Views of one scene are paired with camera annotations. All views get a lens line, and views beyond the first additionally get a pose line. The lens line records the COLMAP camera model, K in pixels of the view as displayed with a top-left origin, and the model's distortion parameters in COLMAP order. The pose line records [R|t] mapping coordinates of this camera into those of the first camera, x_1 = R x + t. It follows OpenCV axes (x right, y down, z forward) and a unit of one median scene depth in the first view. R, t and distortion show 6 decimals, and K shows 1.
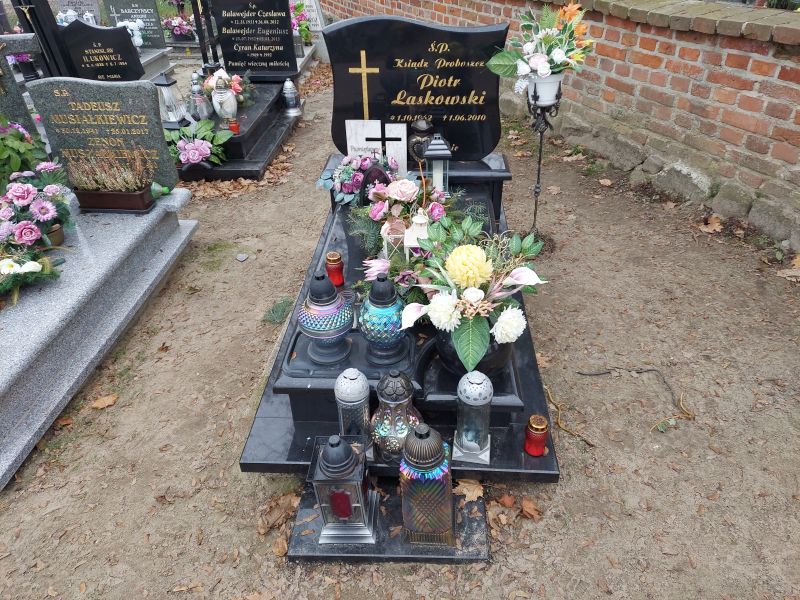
lens RADIAL K [[565.7, 0, 402.6], [0, 565.7, 296.7], [0, 0, 1]] dist [0.100102, -0.104443]
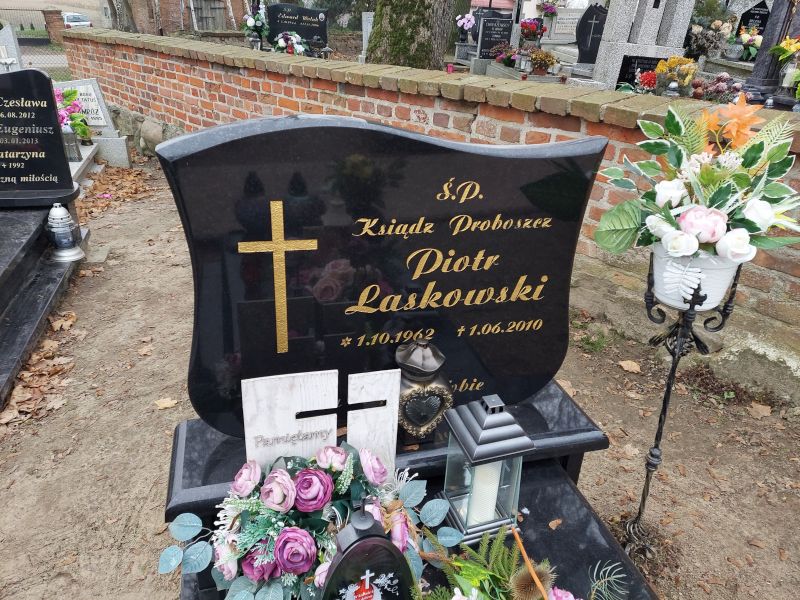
lens RADIAL K [[565.7, 0, 402.6], [0, 565.7, 296.7], [0, 0, 1]] dist [0.100102, -0.104443]
pose [[0.941733, -0.079852, 0.326744, -0.114982], [0.125344, 0.984756, -0.120602, -0.296212], [-0.312133, 0.154530, 0.937386, 0.599183]]
